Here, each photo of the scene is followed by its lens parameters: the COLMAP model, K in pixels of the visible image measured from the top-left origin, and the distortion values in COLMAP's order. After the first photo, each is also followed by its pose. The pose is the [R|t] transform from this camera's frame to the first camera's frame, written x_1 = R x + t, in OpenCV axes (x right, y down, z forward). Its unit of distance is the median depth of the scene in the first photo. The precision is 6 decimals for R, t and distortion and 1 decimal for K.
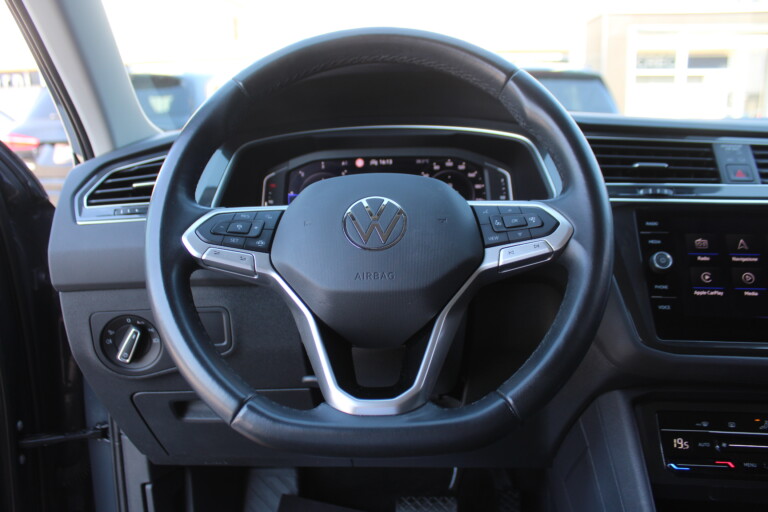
lens RADIAL K [[627.9, 0, 378.6], [0, 627.9, 241.2], [0, 0, 1]] dist [-0.171148, 0.144998]
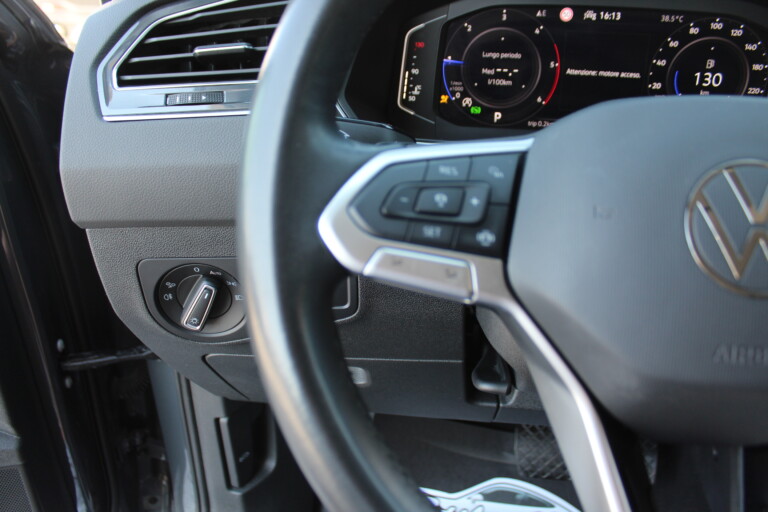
lens RADIAL K [[627.9, 0, 378.6], [0, 627.9, 241.2], [0, 0, 1]] dist [-0.171148, 0.144998]
pose [[0.996269, 0.058656, -0.063304, -0.181504], [-0.036354, 0.950502, 0.308584, -0.103976], [0.078271, -0.305131, 0.949088, 0.413086]]
